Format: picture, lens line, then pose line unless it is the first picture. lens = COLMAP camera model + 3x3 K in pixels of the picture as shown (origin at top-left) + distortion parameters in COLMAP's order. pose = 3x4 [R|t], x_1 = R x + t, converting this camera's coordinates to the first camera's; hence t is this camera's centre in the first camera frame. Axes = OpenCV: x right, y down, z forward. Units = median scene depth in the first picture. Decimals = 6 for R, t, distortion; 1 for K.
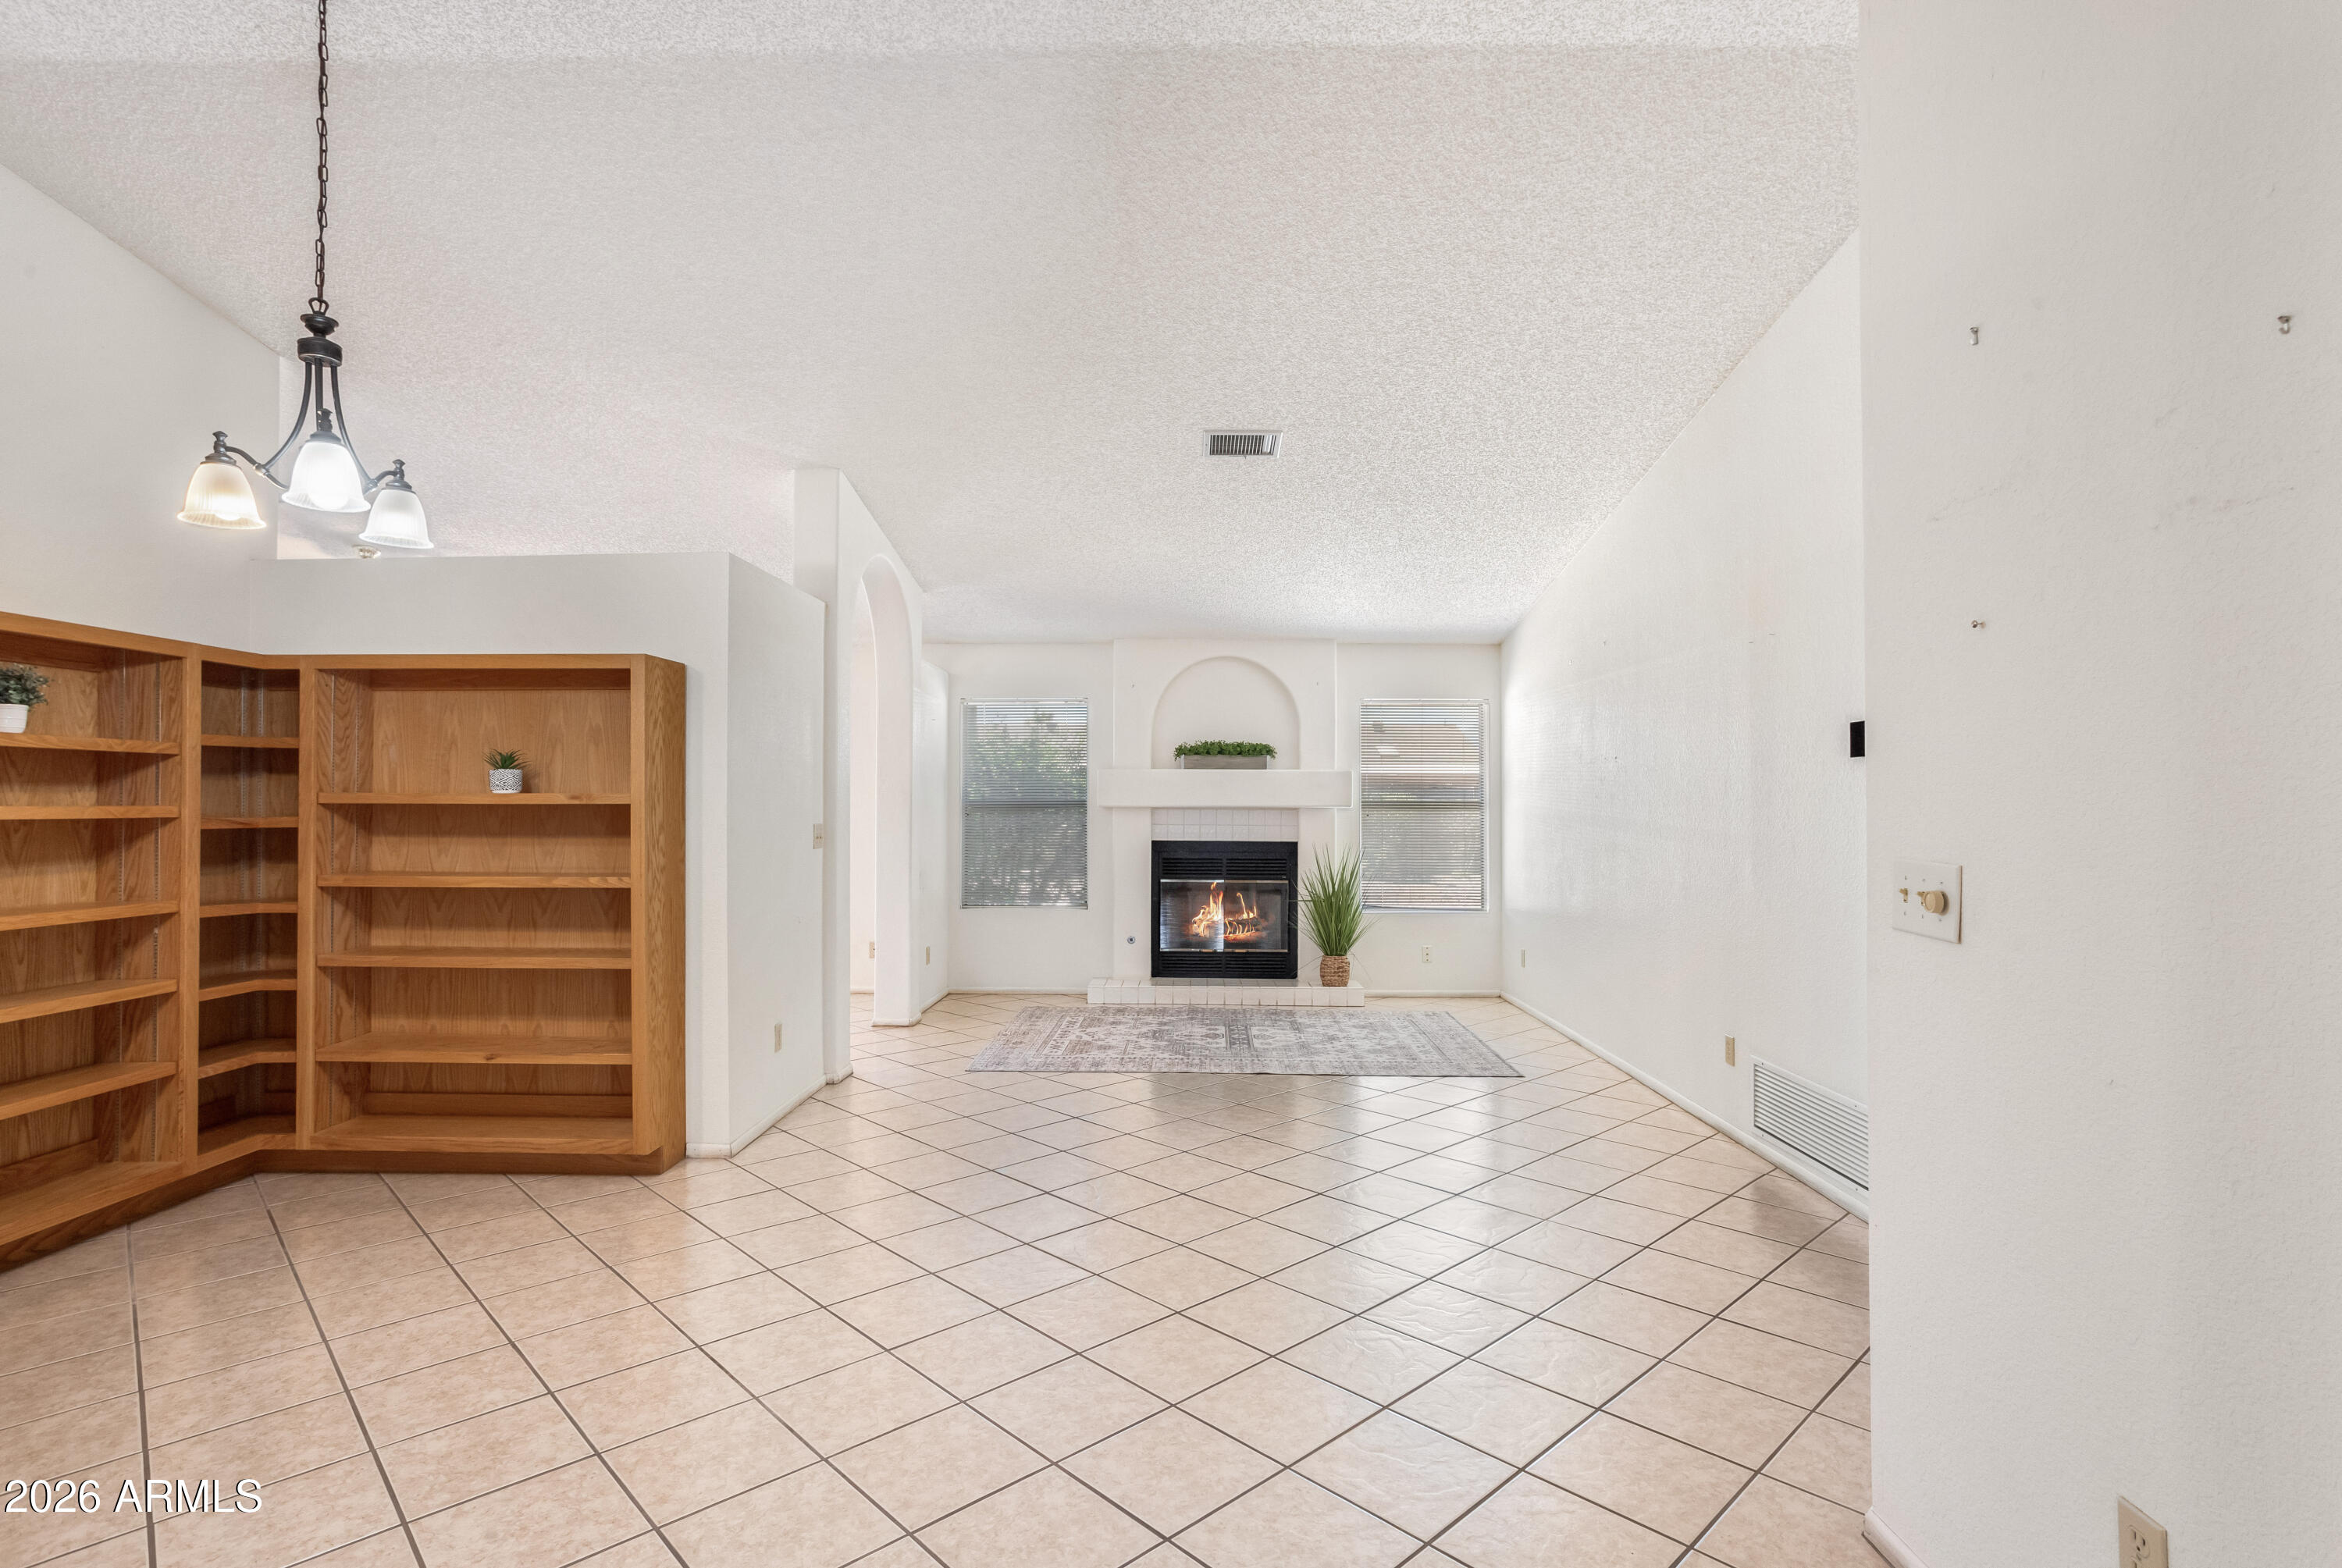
lens RADIAL K [[1171.7, 0, 1177.0], [0, 1171.7, 776.1], [0, 0, 1]] dist [-0.053353, 0.039410]
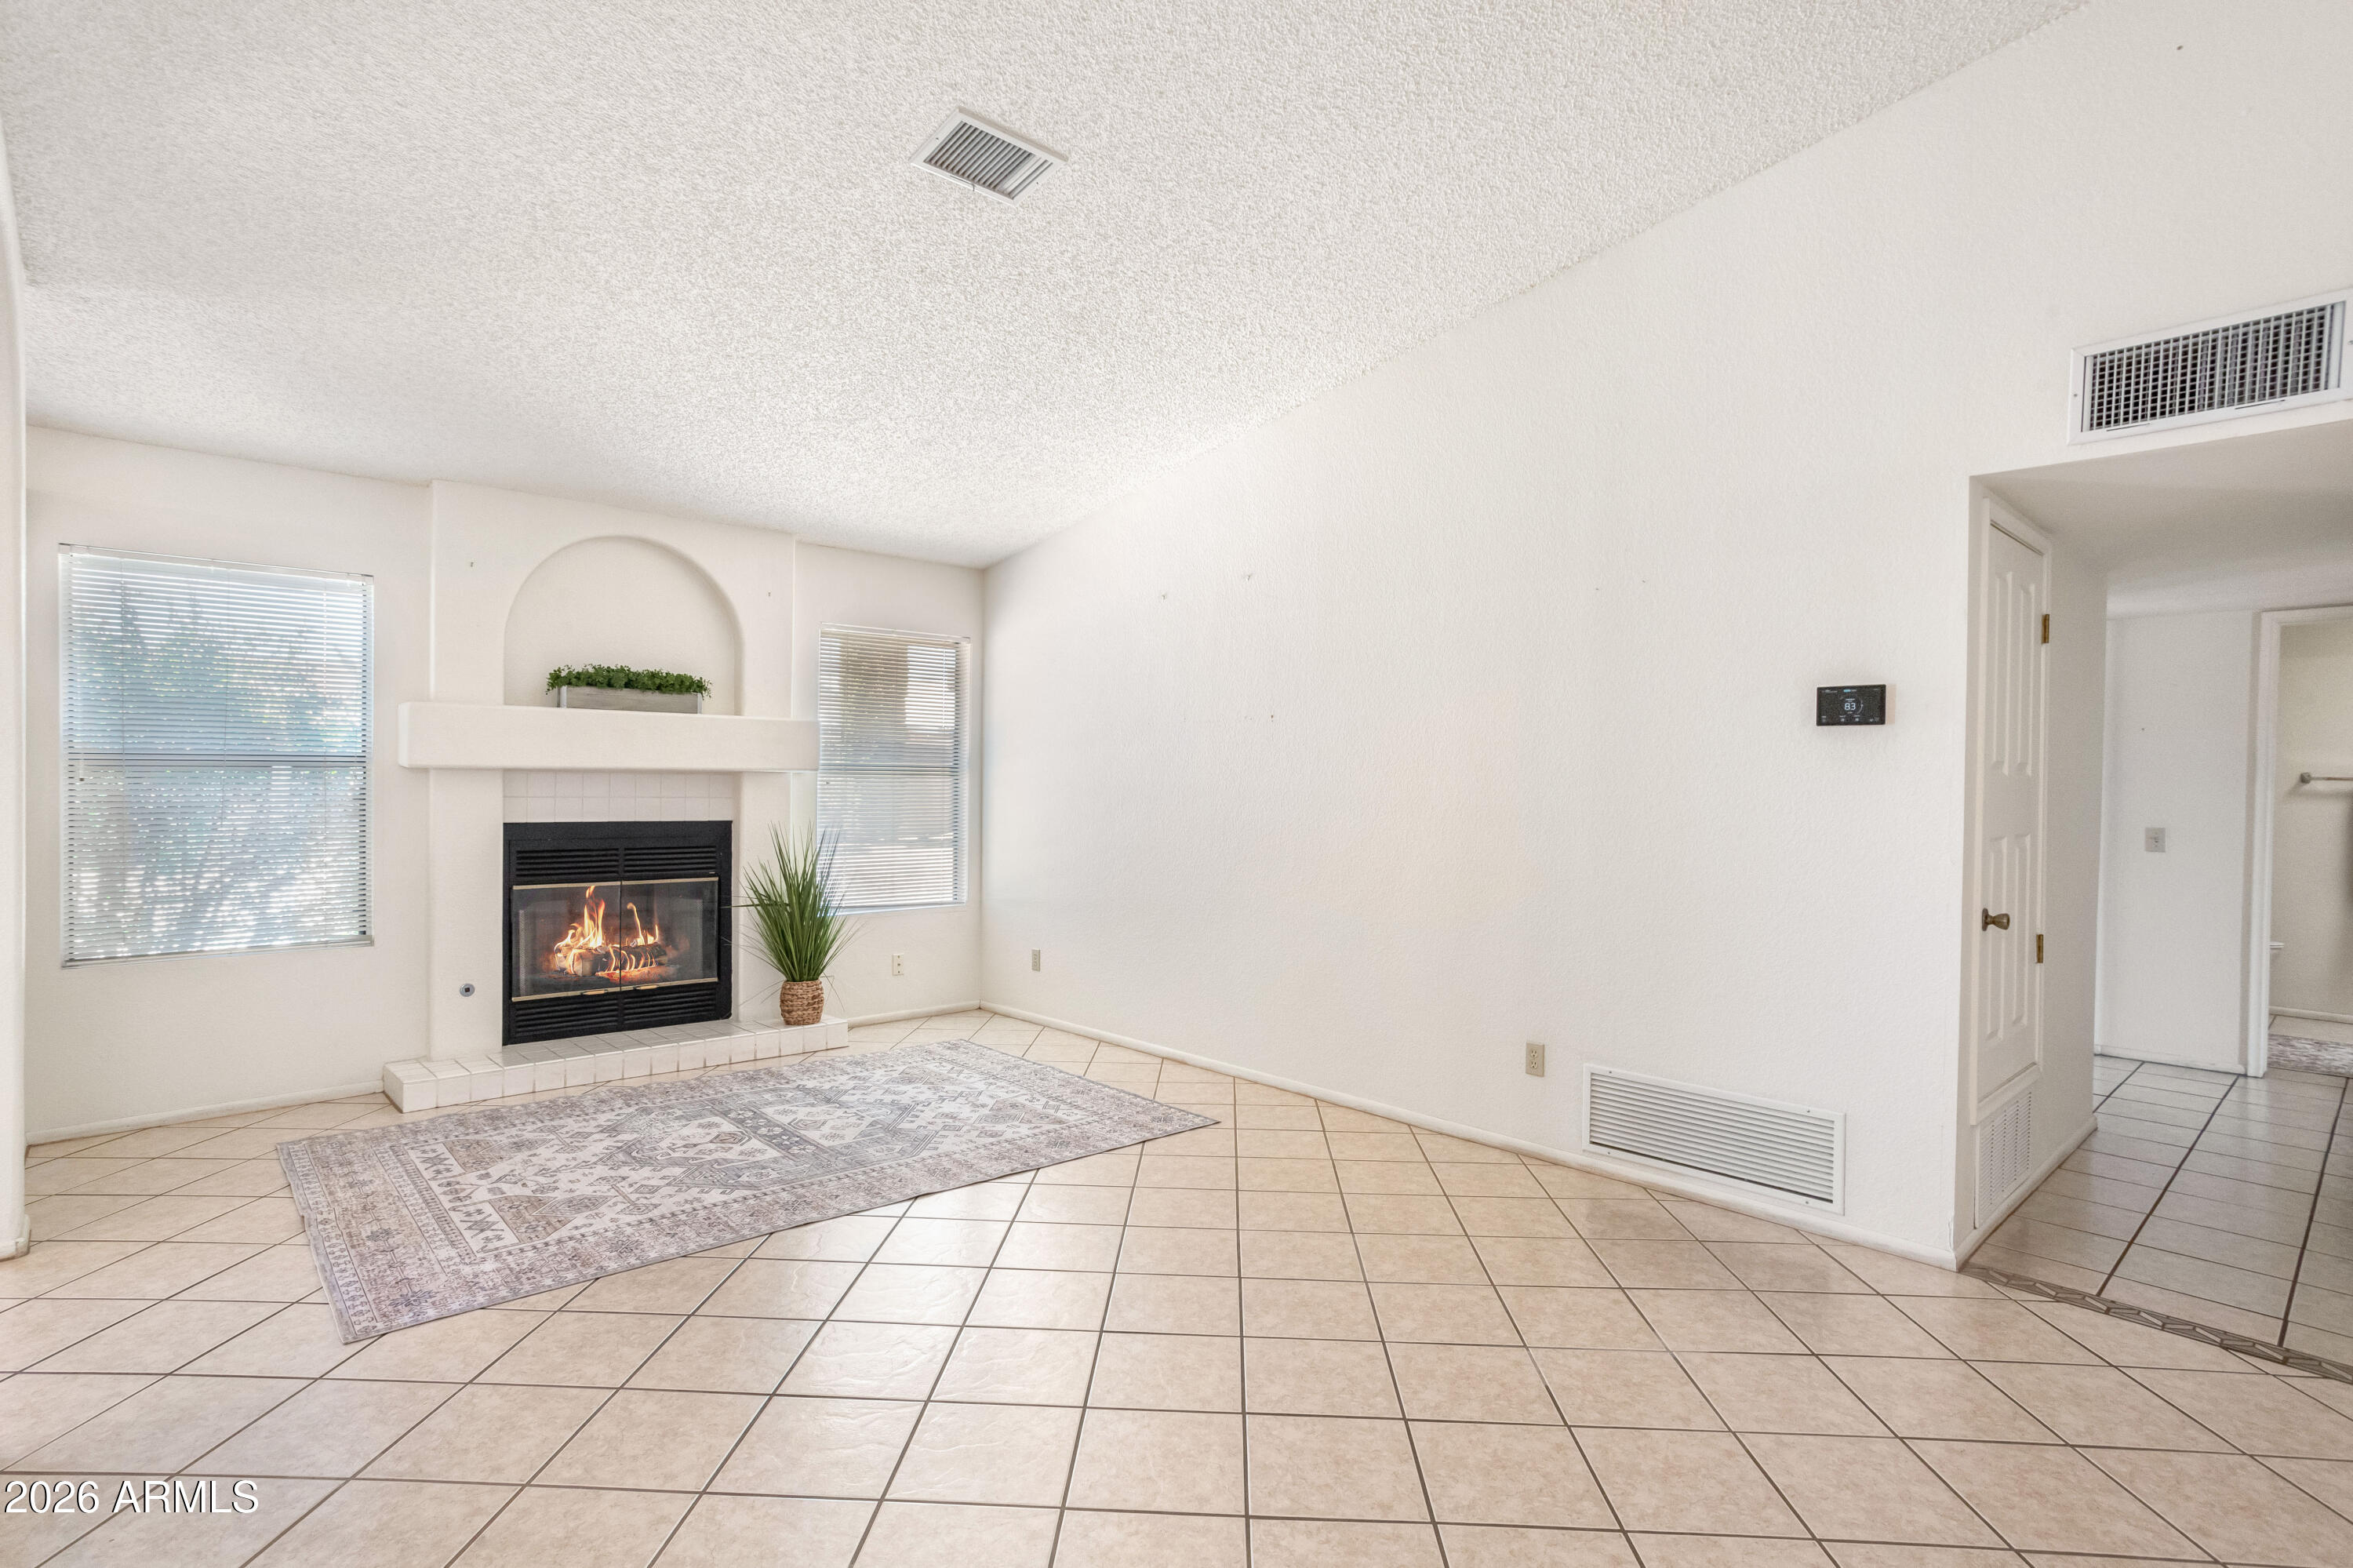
lens RADIAL K [[1177.4, 0, 1182.5], [0, 1177.4, 776.1], [0, 0, 1]] dist [-0.053353, 0.039410]
pose [[0.725460, 0.006597, 0.688233, -0.181118], [-0.026731, 0.999470, 0.018595, 0.009821], [-0.687745, -0.031887, 0.725251, 0.321406]]
